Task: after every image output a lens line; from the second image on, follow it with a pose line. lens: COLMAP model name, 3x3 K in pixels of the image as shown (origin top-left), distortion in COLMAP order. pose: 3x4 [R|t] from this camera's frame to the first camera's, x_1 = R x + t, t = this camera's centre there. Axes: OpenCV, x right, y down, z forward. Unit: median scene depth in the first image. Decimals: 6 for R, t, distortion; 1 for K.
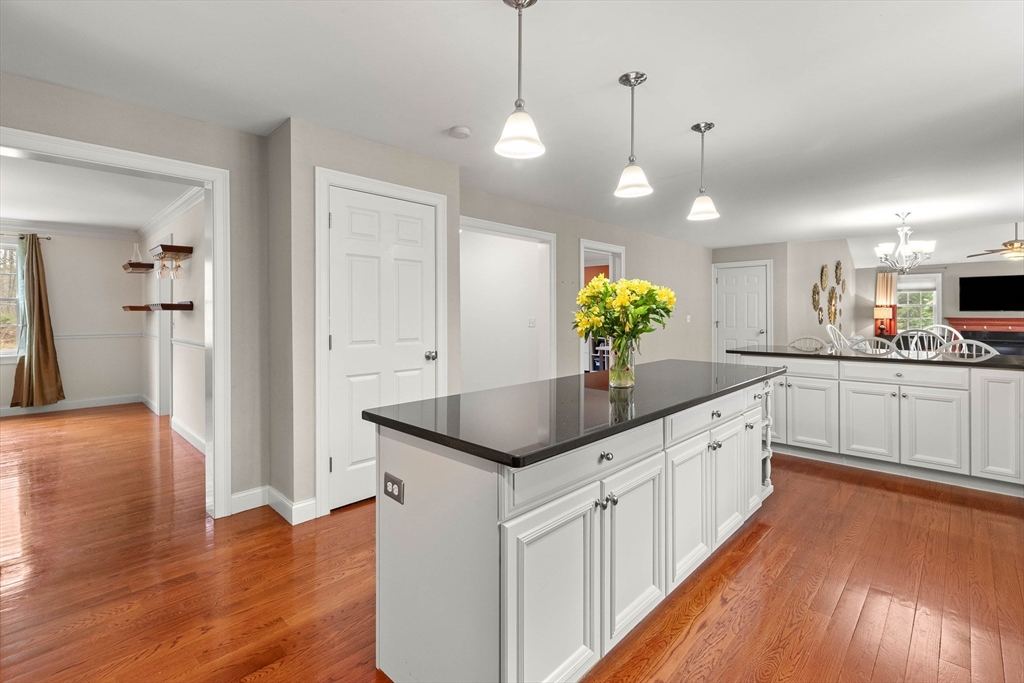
lens RADIAL K [[468.1, 0, 513.1], [0, 468.1, 316.9], [0, 0, 1]] dist [0.003171, 0.000460]
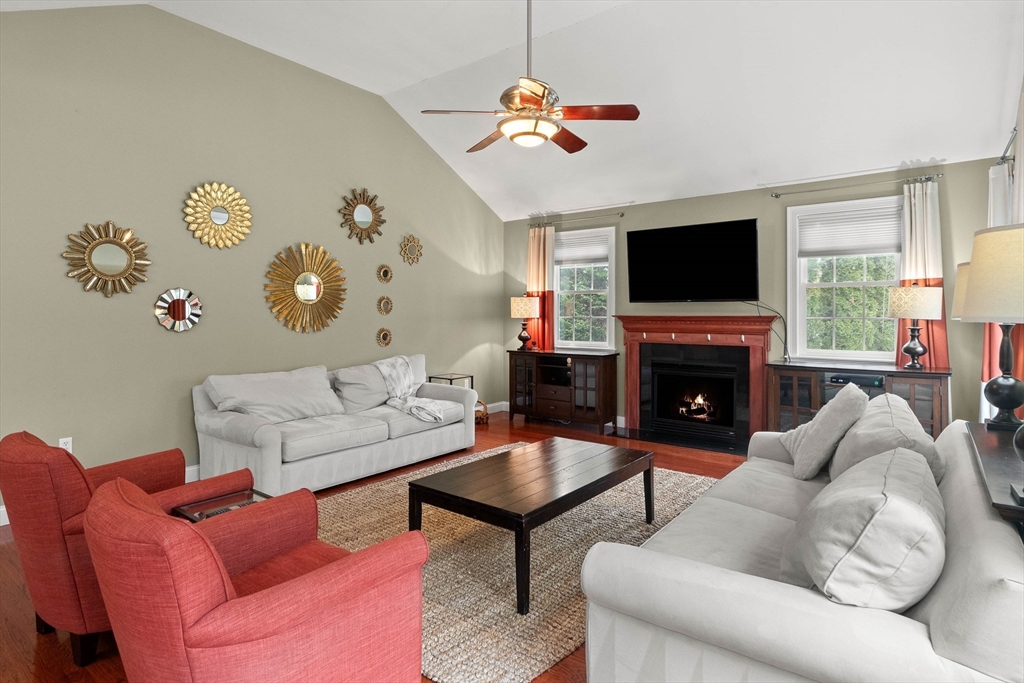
lens RADIAL K [[549.5, 0, 511.7], [0, 549.5, 333.4], [0, 0, 1]] dist [-0.000089, 0.000003]
pose [[0.993451, 0.003895, 0.114192, 0.721108], [-0.005569, 0.999882, 0.014347, 0.011300], [-0.114123, -0.014889, 0.993355, 0.428624]]
